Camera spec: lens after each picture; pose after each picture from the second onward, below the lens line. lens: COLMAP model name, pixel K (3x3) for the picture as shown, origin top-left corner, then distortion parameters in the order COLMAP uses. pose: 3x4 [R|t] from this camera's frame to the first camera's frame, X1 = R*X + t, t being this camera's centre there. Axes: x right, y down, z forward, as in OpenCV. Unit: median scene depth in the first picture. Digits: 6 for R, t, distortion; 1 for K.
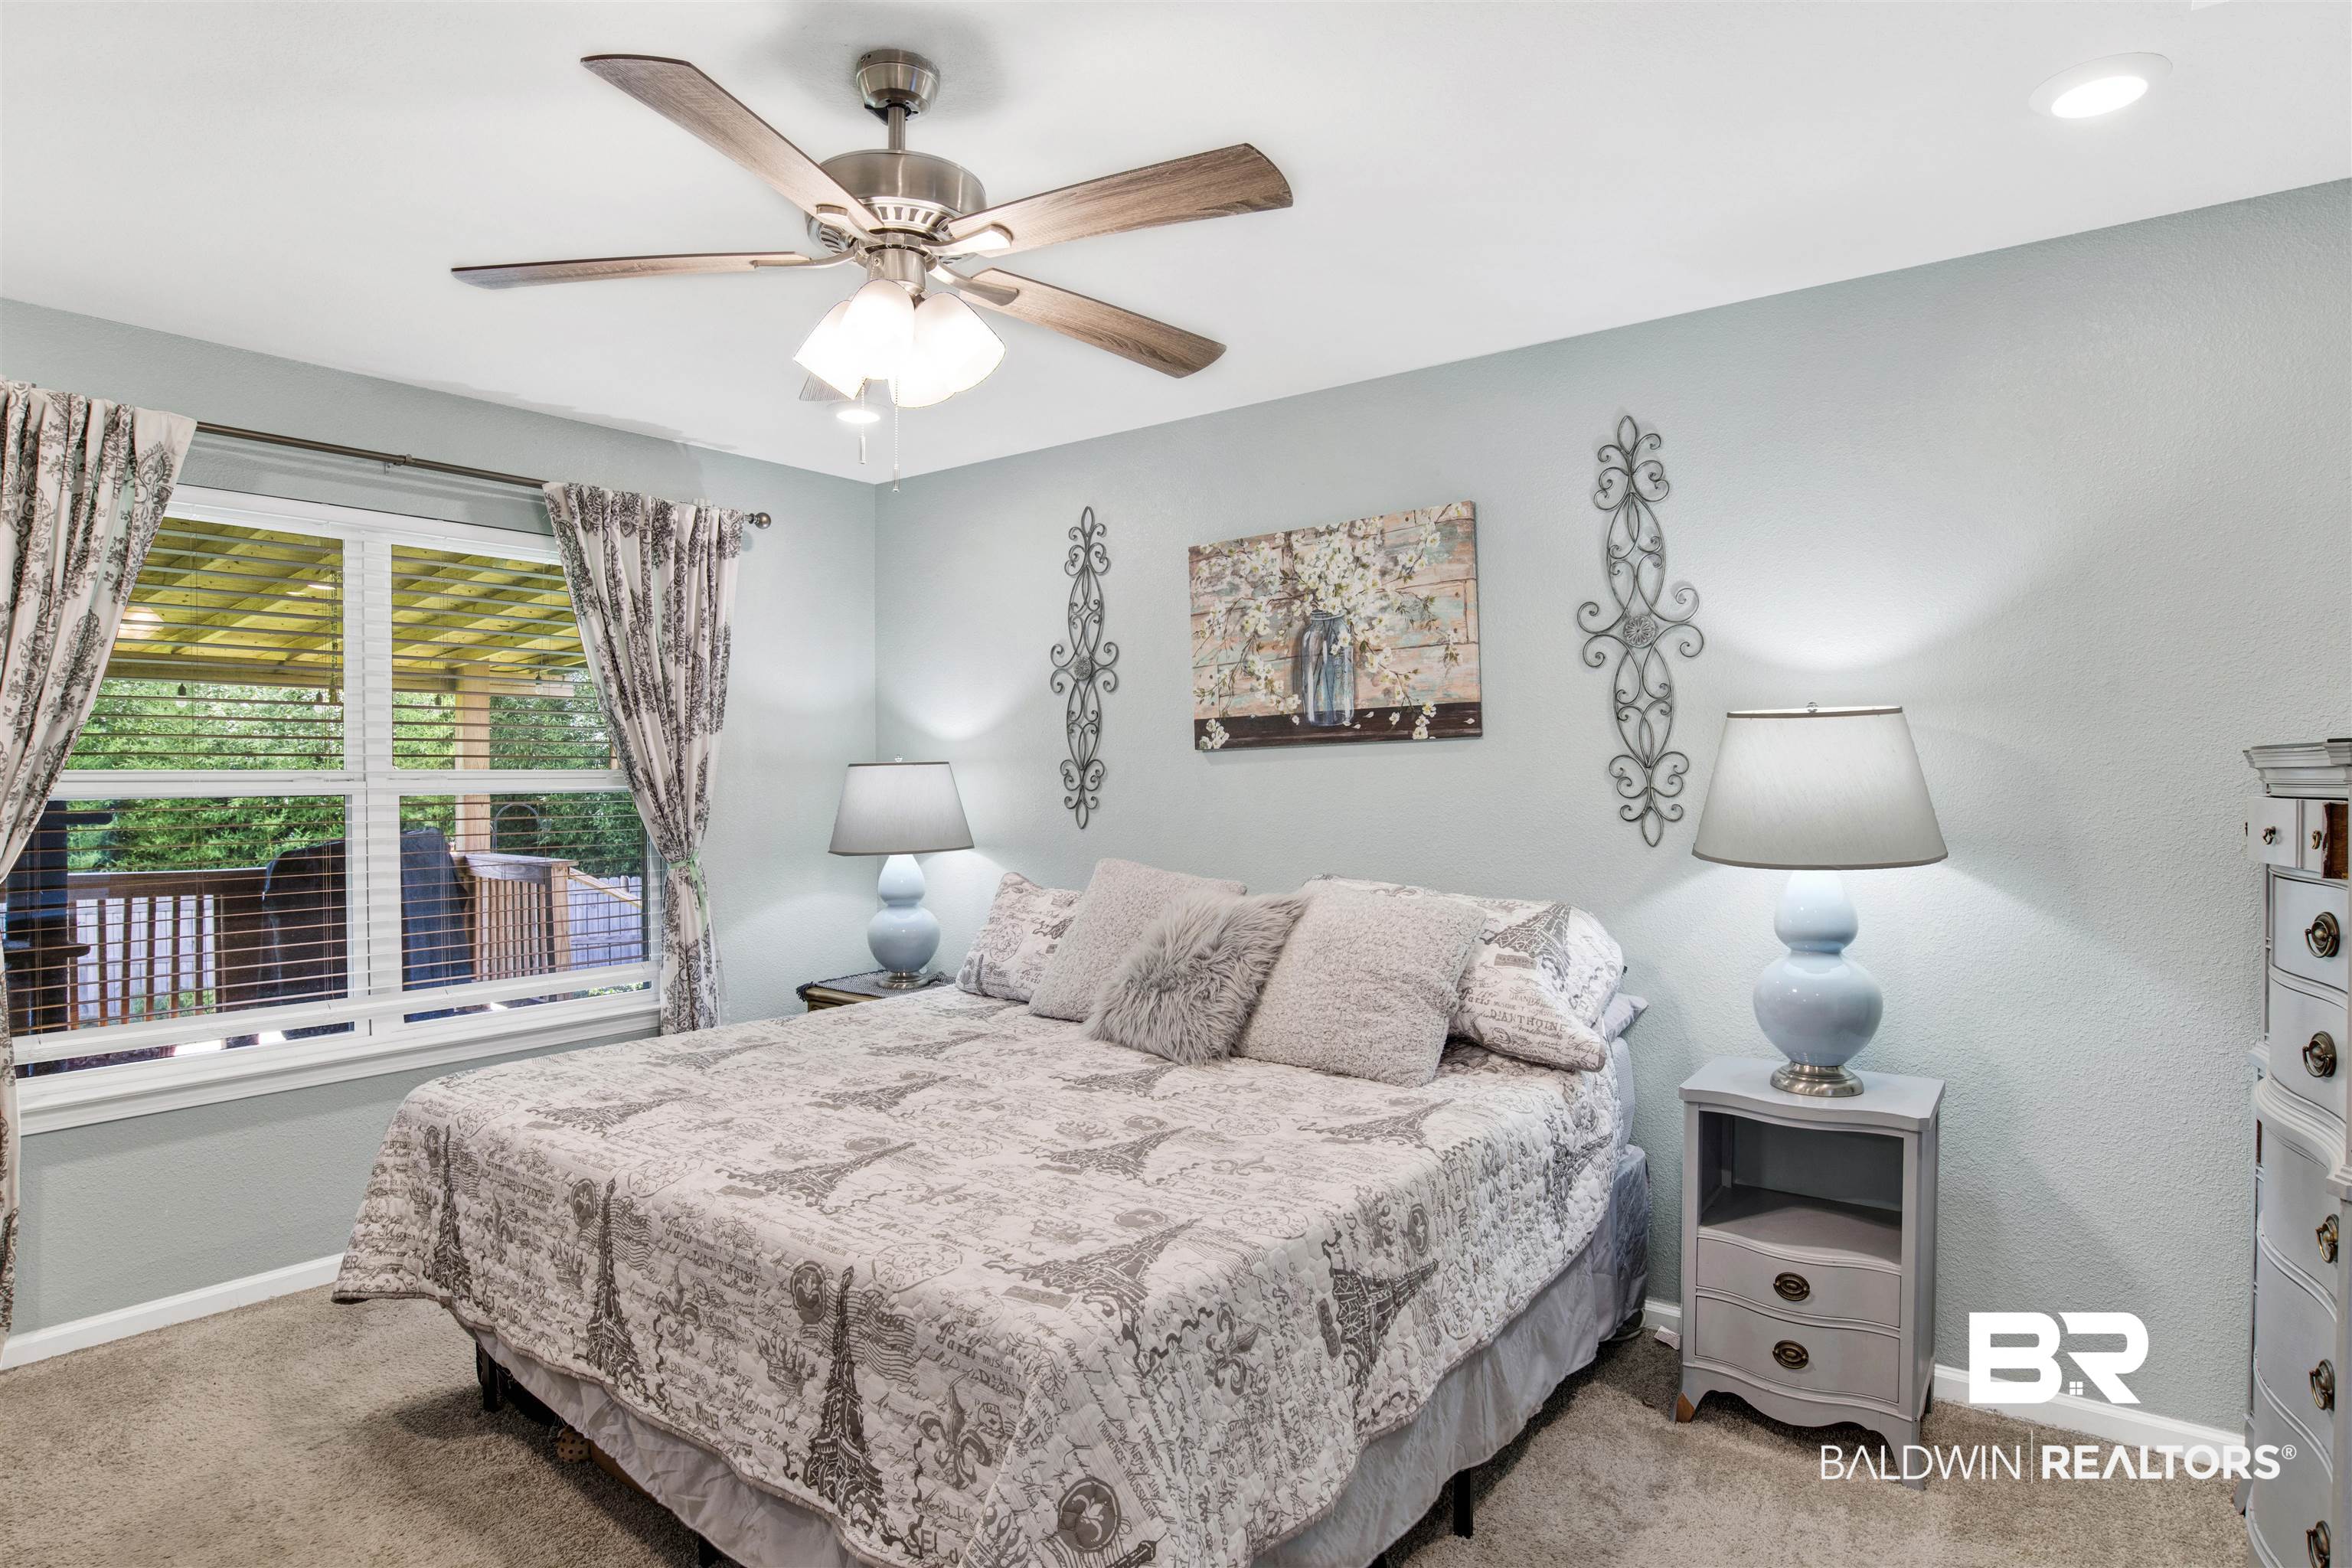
lens RADIAL K [[1228.5, 0, 1187.6], [0, 1228.5, 784.6], [0, 0, 1]] dist [-0.074007, 0.026213]
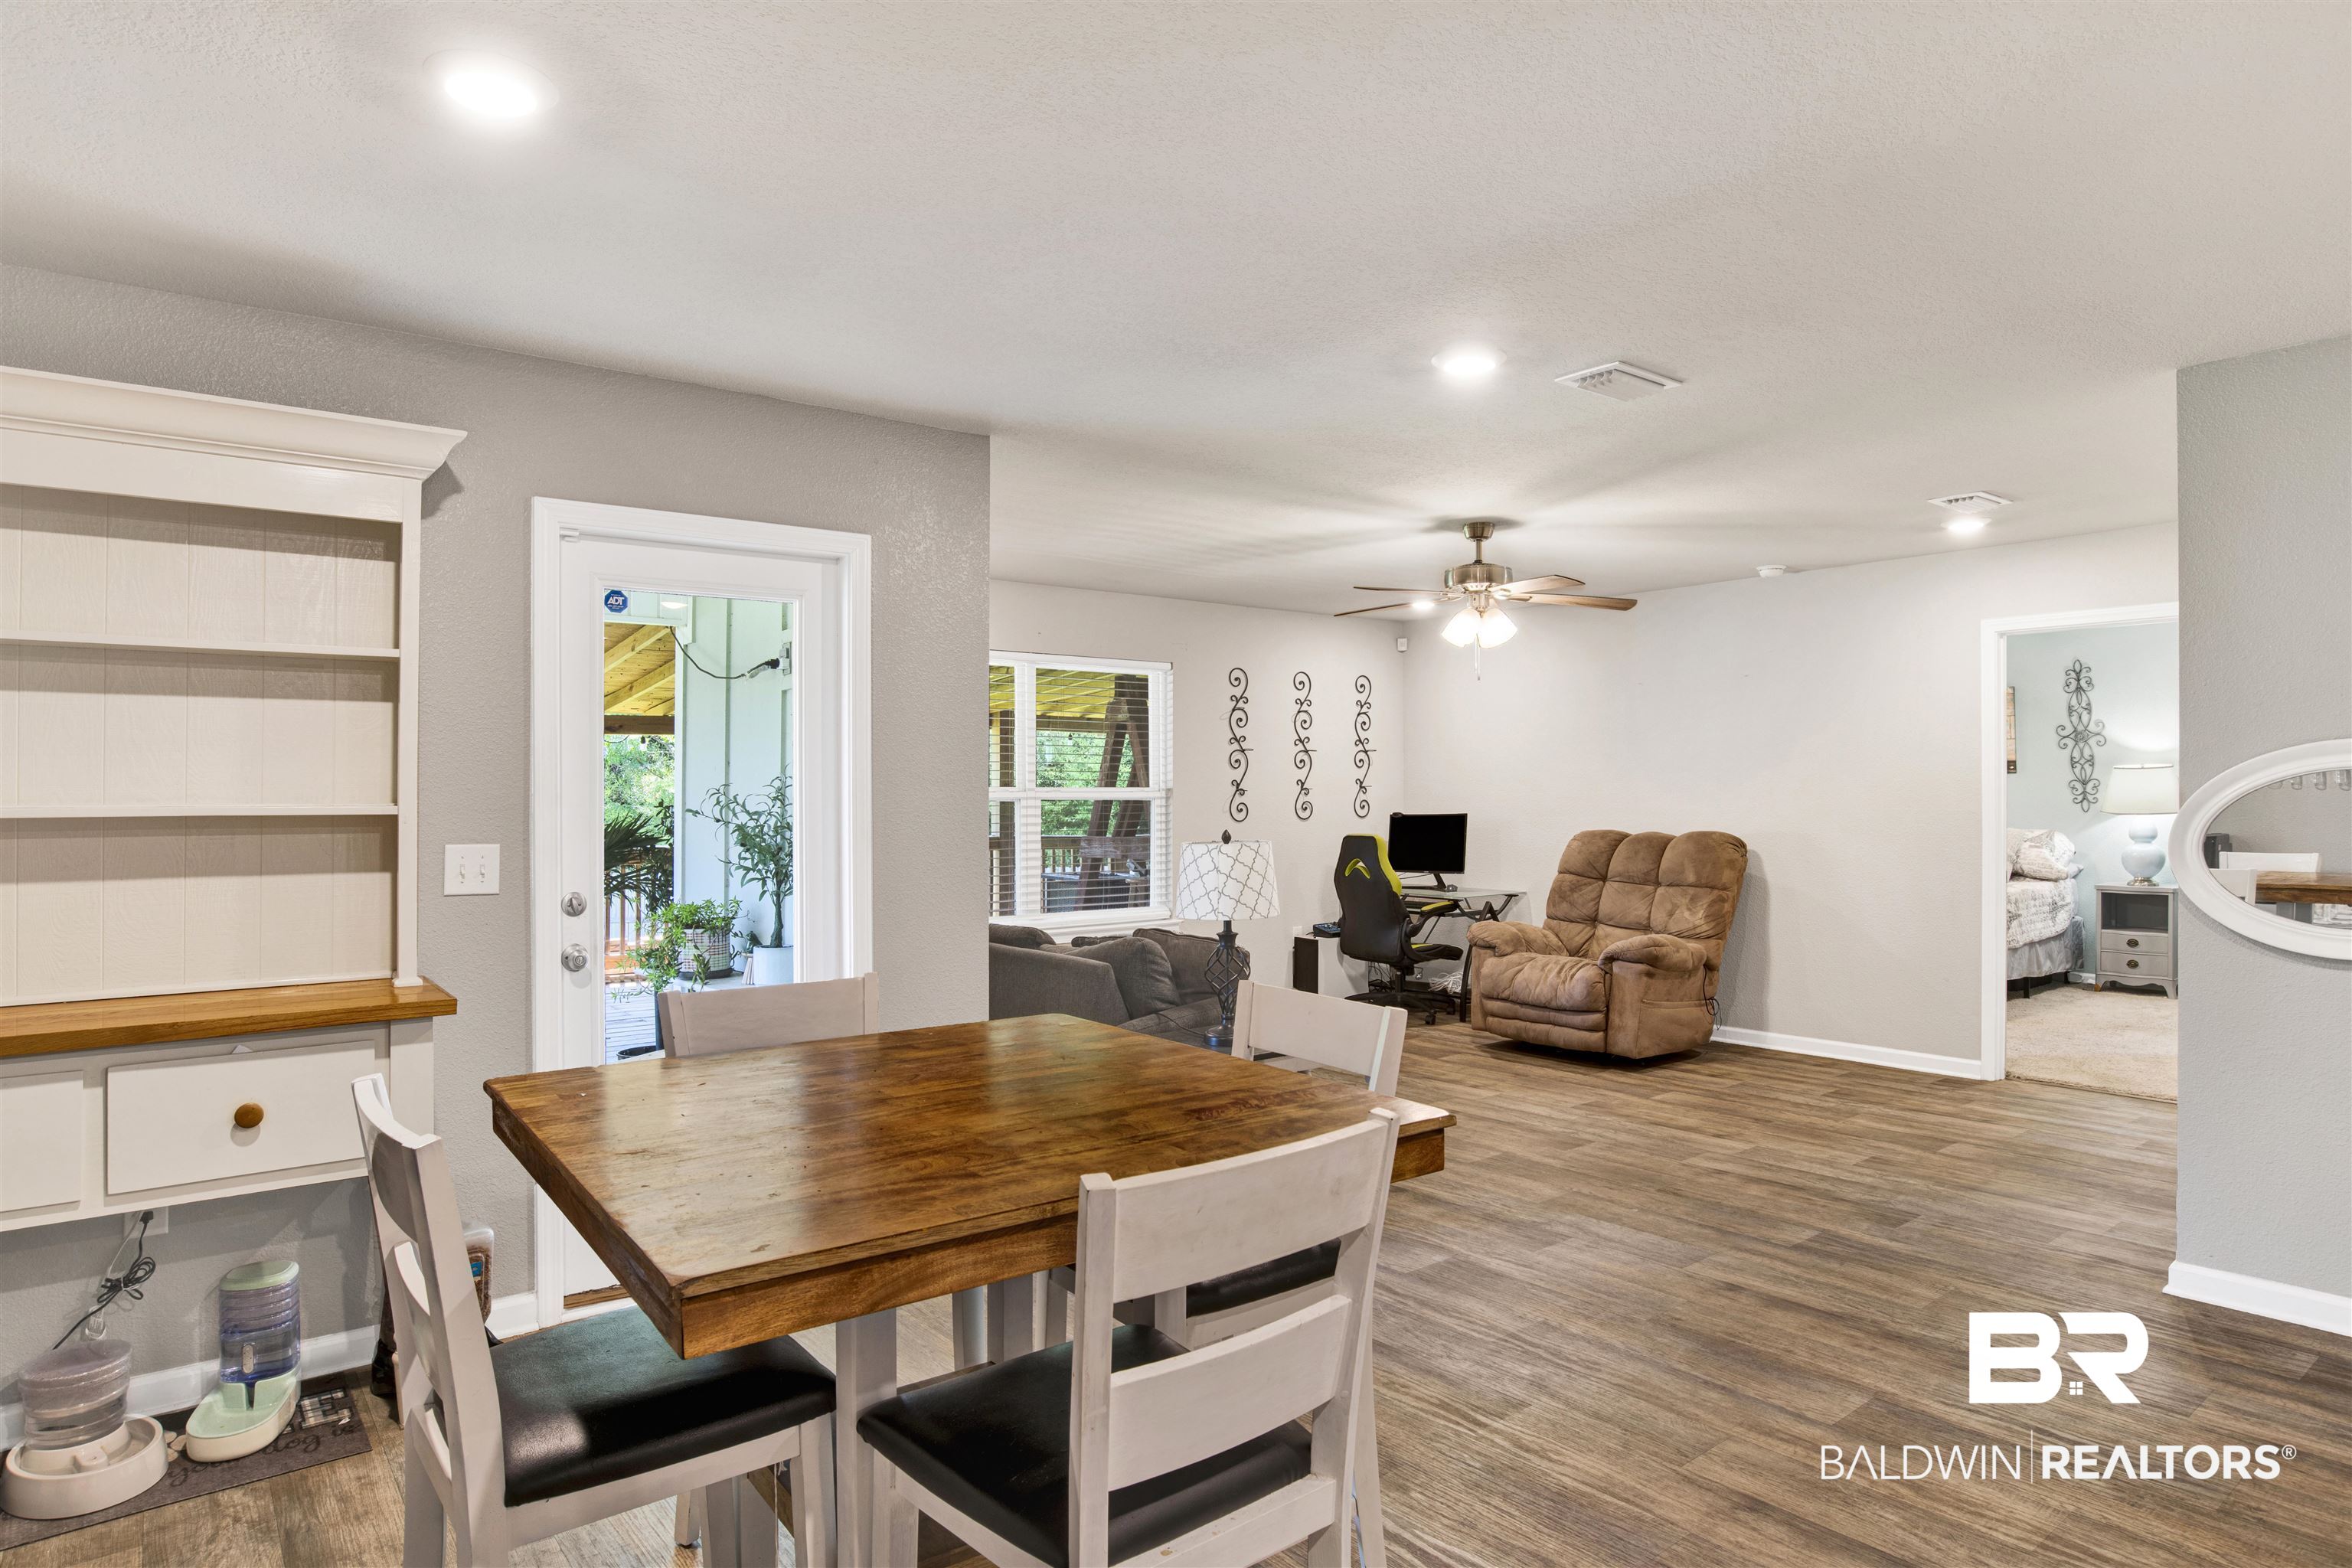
lens RADIAL K [[1331.4, 0, 1183.3], [0, 1331.4, 806.3], [0, 0, 1]] dist [-0.044139, 0.001570]
pose [[0.969578, 0.002668, -0.244769, -0.977237], [-0.000516, 0.999961, 0.008858, 0.011772], [0.244783, -0.008462, 0.969541, -2.632809]]
